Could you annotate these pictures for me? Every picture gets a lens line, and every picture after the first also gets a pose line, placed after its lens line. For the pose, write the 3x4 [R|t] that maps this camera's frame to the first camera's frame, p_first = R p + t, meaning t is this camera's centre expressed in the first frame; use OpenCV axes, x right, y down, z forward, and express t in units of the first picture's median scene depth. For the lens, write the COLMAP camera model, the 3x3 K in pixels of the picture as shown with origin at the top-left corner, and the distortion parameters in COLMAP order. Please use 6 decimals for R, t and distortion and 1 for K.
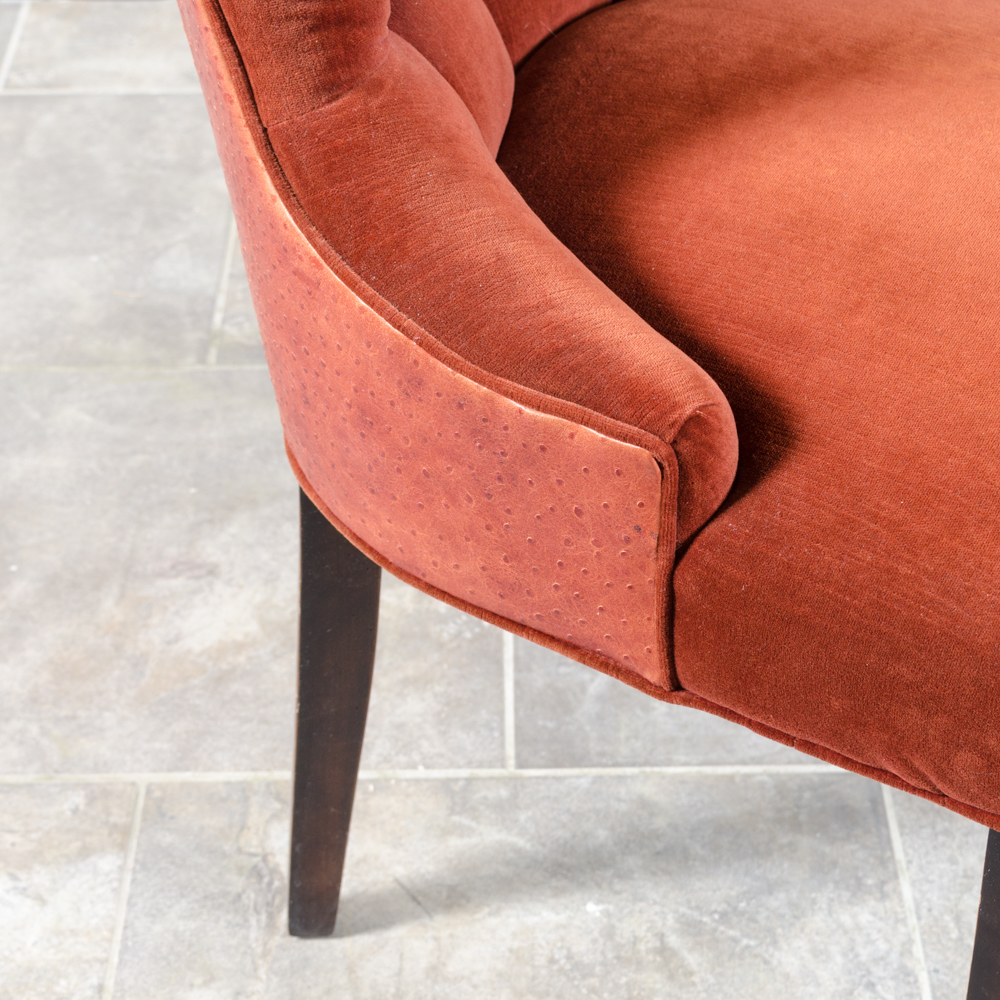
lens RADIAL K [[2317.0, 0, 504.3], [0, 2317.0, 500.1], [0, 0, 1]] dist [0.020114, 0.000000]
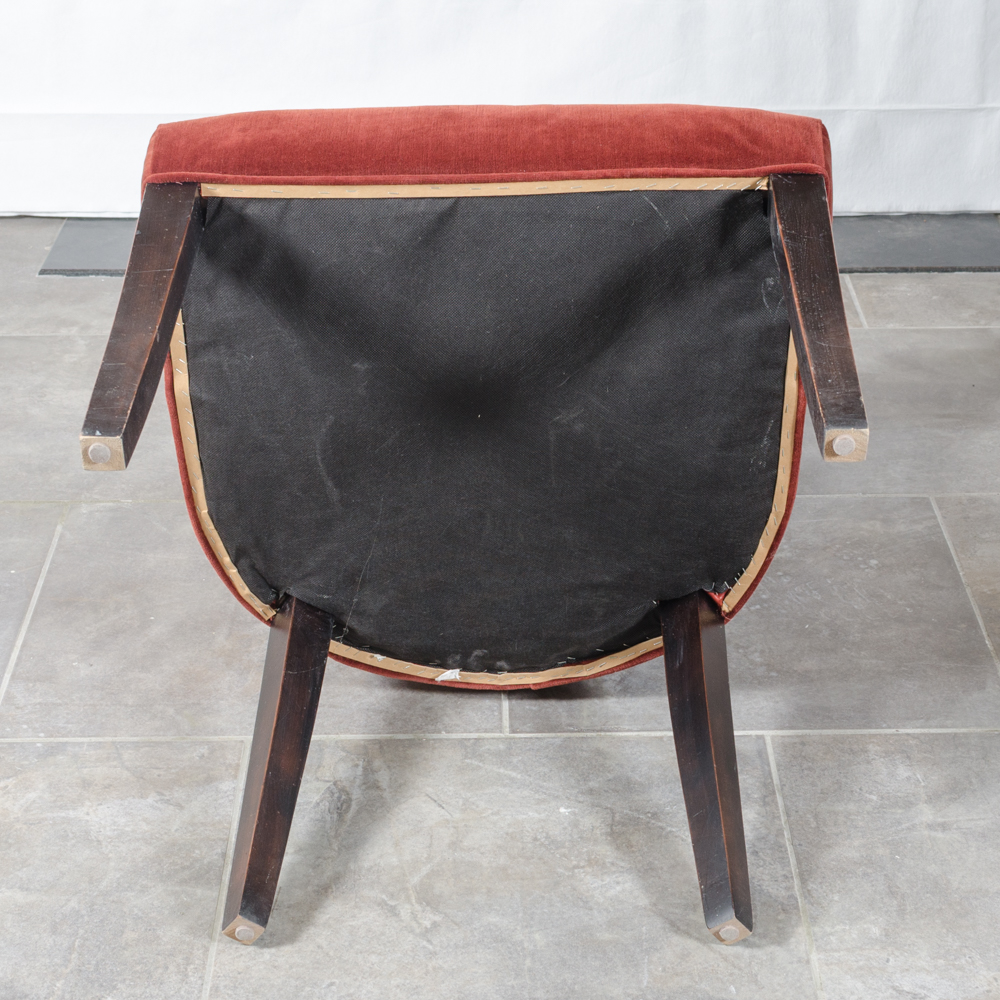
lens RADIAL K [[2164.7, 0, 512.3], [0, 2164.7, 479.4], [0, 0, 1]] dist [0.002759, 0.000000]
pose [[0.999922, 0.005282, 0.011347, -0.009821], [-0.003034, 0.981842, -0.189676, 0.220576], [-0.012143, 0.189627, 0.981781, -0.346678]]
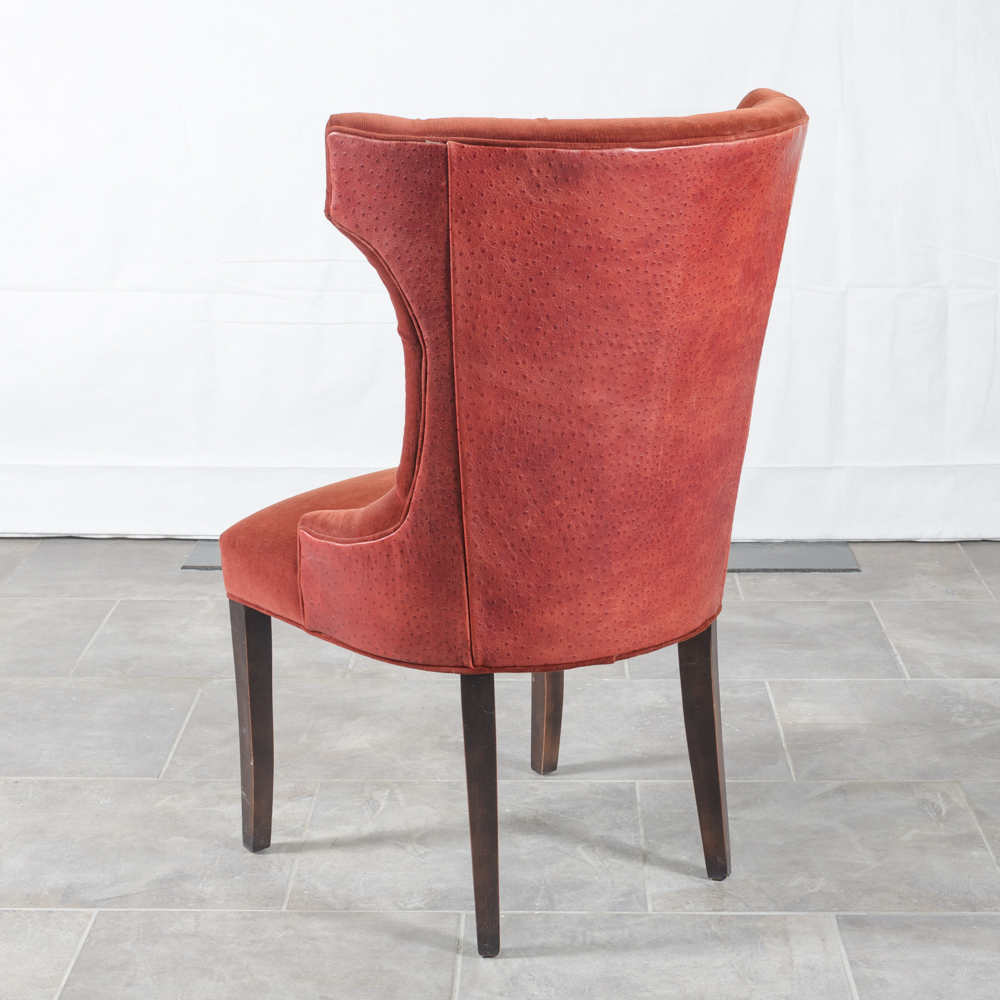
lens RADIAL K [[2232.3, 0, 499.1], [0, 2232.3, 495.4], [0, 0, 1]] dist [-0.014912, 0.000000]
pose [[0.999529, 0.014355, -0.027121, 0.083635], [-0.024328, 0.909363, -0.415292, 0.805437], [0.018702, 0.415757, 0.909284, -1.183213]]
